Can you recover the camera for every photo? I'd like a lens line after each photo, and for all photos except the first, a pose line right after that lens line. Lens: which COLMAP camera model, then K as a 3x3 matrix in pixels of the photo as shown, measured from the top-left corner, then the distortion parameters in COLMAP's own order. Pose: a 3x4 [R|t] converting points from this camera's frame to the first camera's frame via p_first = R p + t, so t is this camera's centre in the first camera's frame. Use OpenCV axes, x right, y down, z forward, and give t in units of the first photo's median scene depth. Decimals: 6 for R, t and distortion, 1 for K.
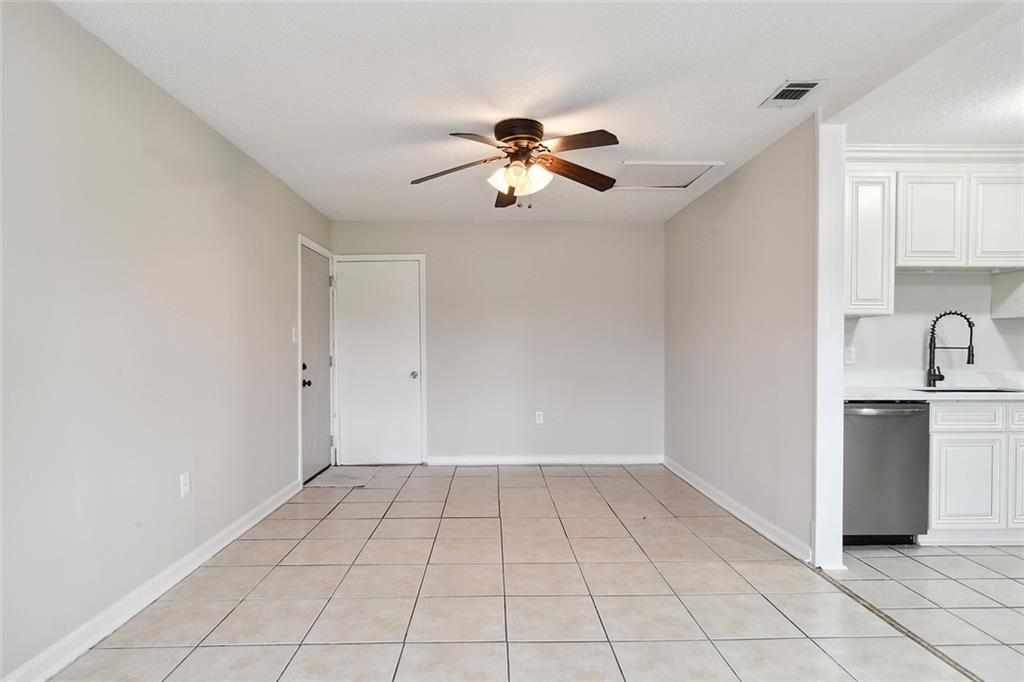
lens RADIAL K [[519.7, 0, 527.6], [0, 519.7, 362.8], [0, 0, 1]] dist [-0.002232, -0.000245]
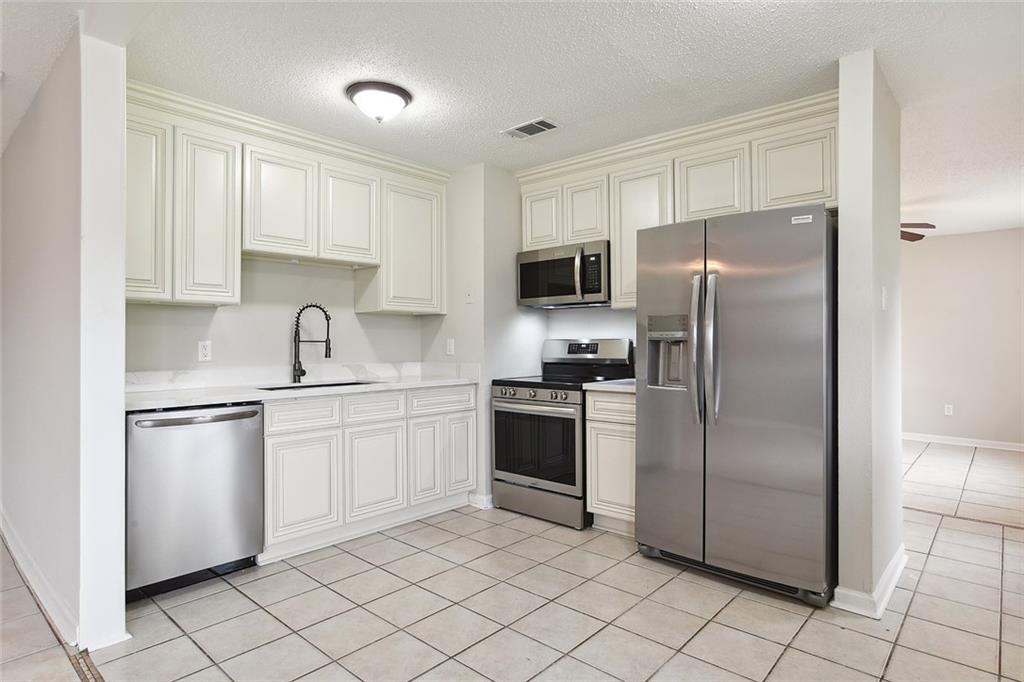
lens RADIAL K [[570.0, 0, 512.8], [0, 570.0, 332.6], [0, 0, 1]] dist [0.004719, 0.001283]
pose [[0.687083, 0.009199, 0.726520, 0.312039], [0.022352, 0.999179, -0.033790, -0.001395], [-0.726235, 0.039455, 0.686314, 0.006558]]
